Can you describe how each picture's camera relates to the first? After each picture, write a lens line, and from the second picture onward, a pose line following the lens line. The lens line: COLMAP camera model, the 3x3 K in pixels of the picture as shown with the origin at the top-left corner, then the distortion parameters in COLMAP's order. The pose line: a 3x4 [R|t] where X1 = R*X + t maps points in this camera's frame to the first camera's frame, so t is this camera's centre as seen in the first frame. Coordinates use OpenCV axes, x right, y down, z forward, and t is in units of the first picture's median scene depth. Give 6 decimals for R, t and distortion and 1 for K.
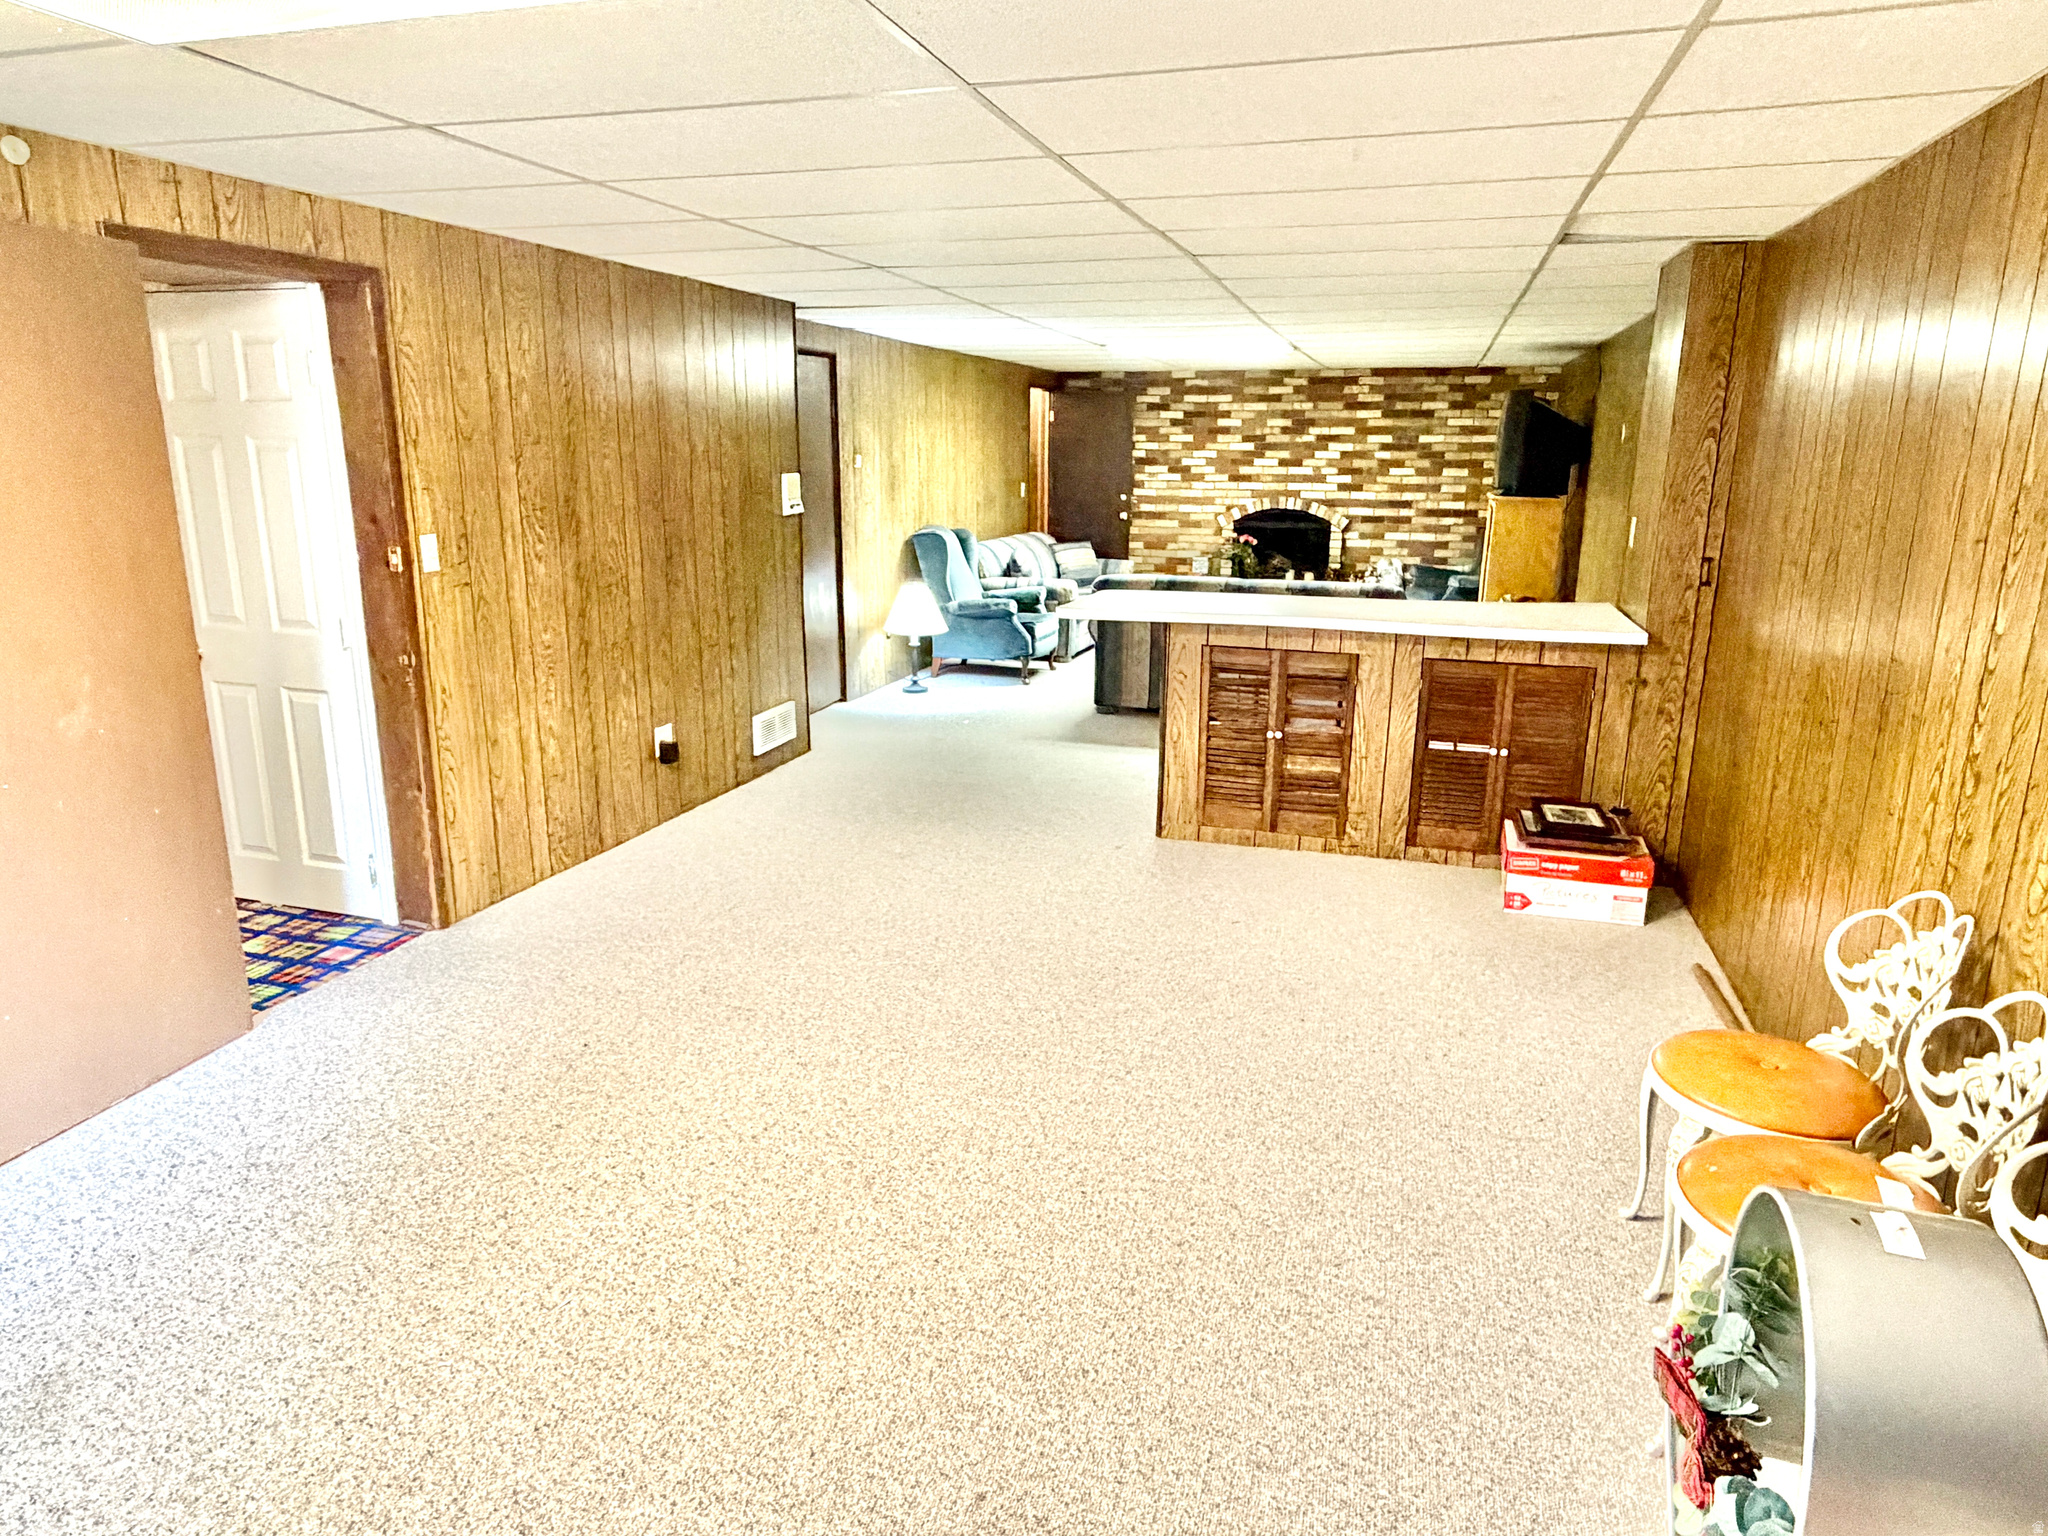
lens RADIAL K [[1267.8, 0, 1020.4], [0, 1267.8, 762.7], [0, 0, 1]] dist [-0.002026, -0.002010]
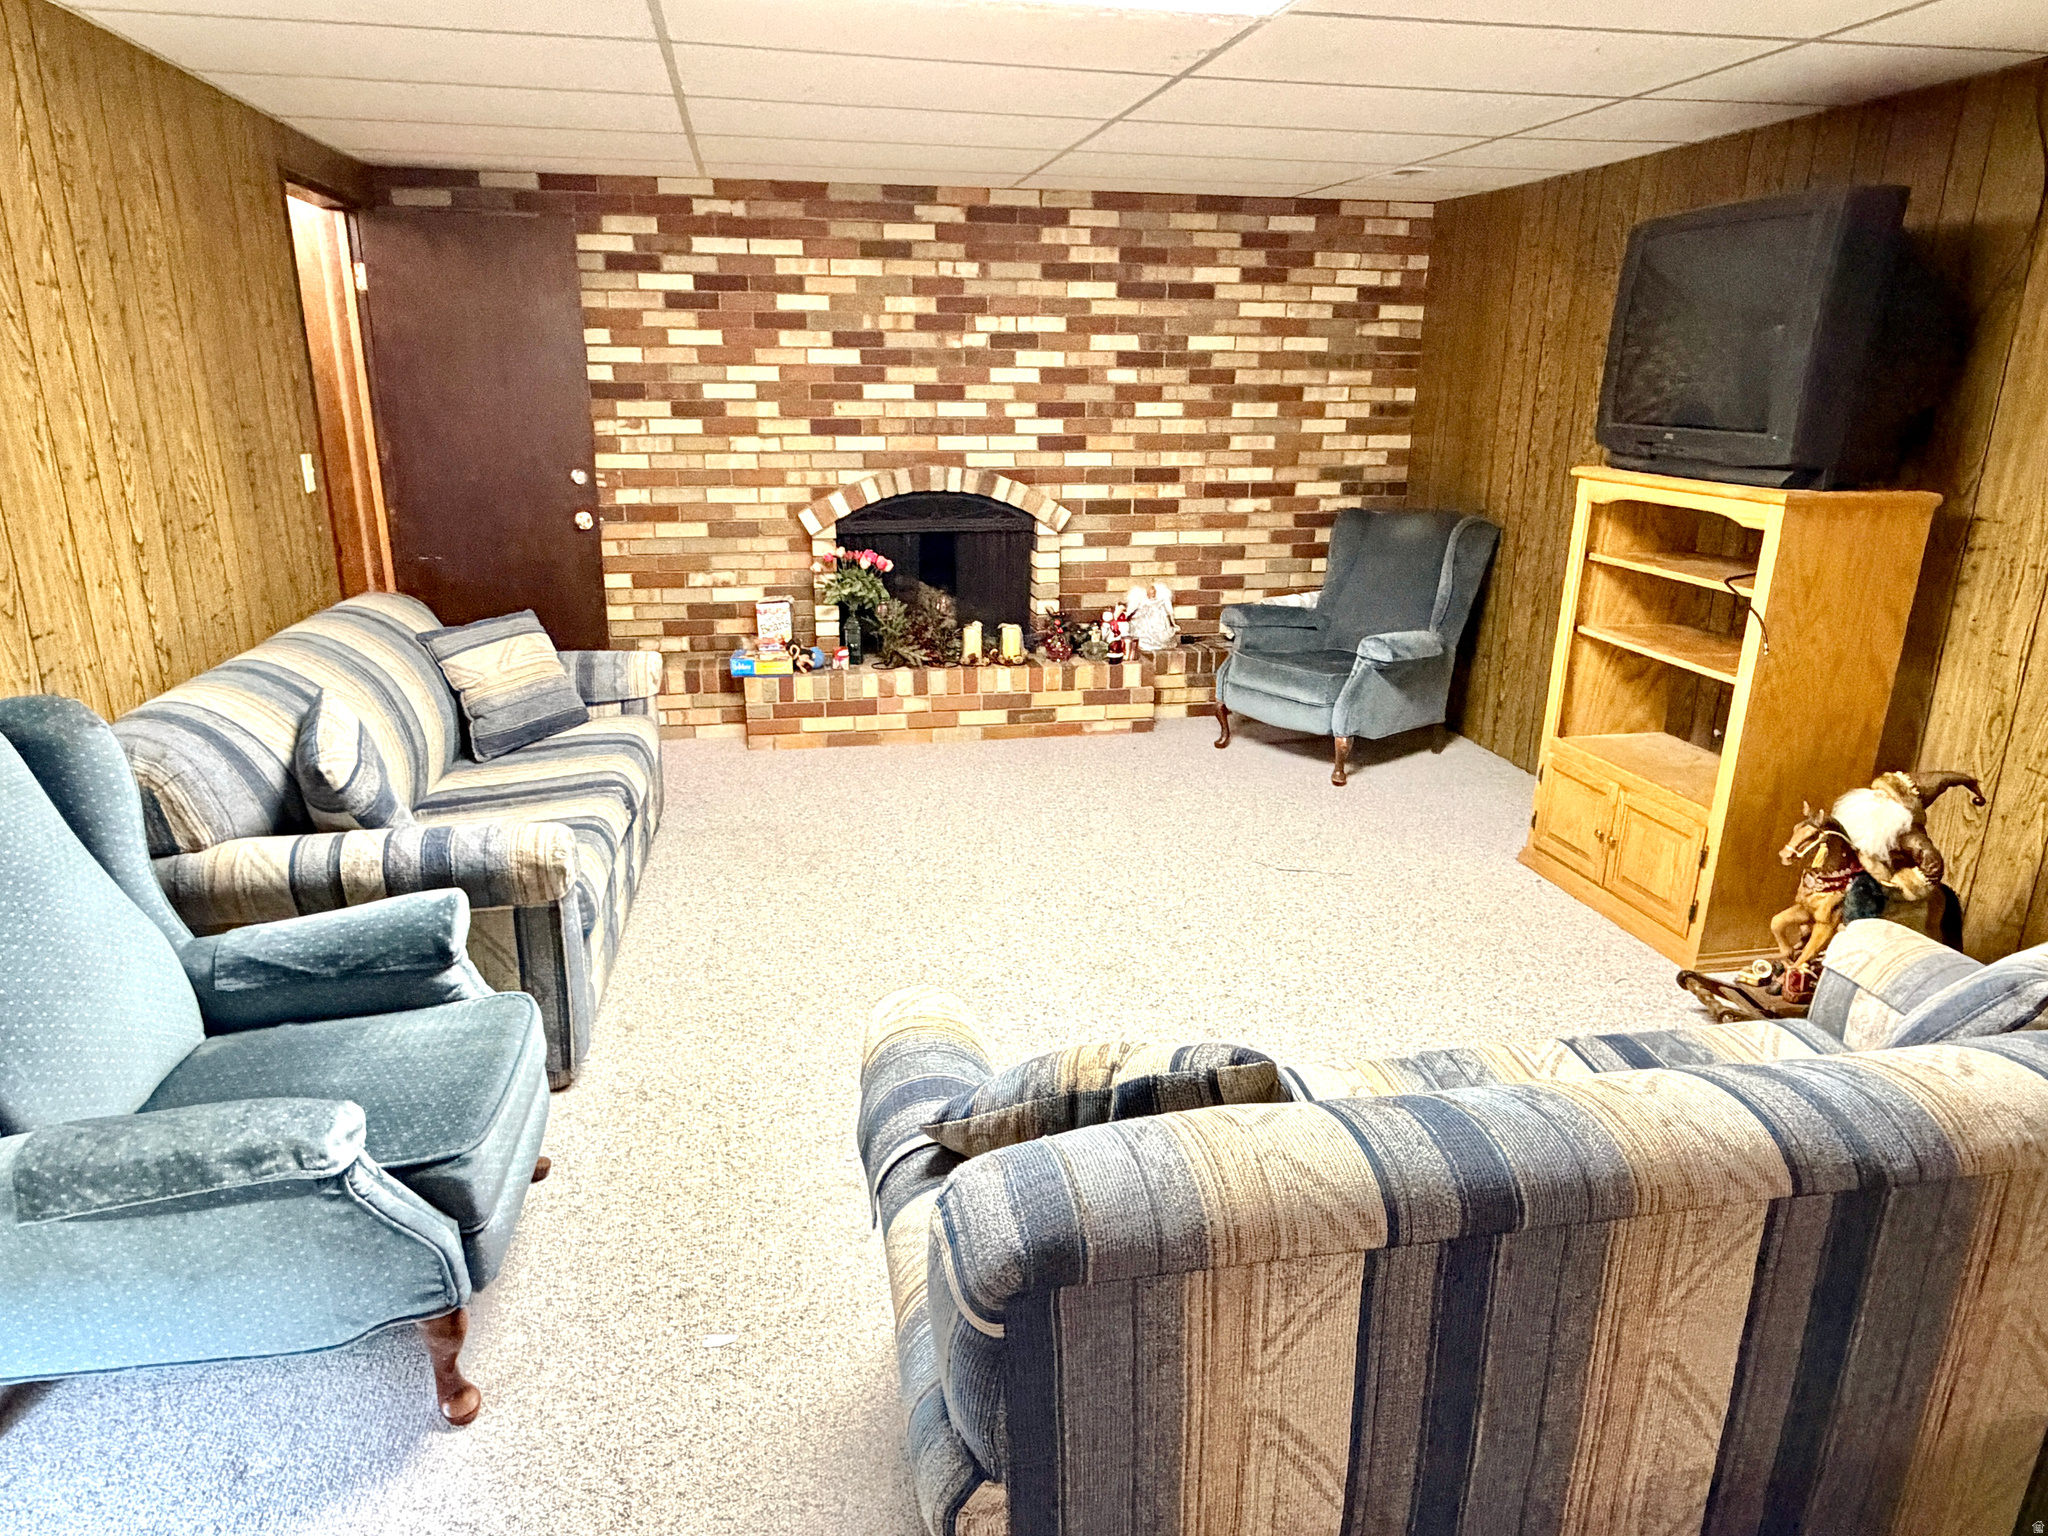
lens RADIAL K [[1267.8, 0, 1018.8], [0, 1267.8, 772.8], [0, 0, 1]] dist [-0.002026, -0.002010]
pose [[0.880013, -0.140530, 0.453683, 0.004437], [0.112913, 0.989740, 0.087555, -0.134868], [-0.461332, -0.025823, 0.886852, 0.565764]]
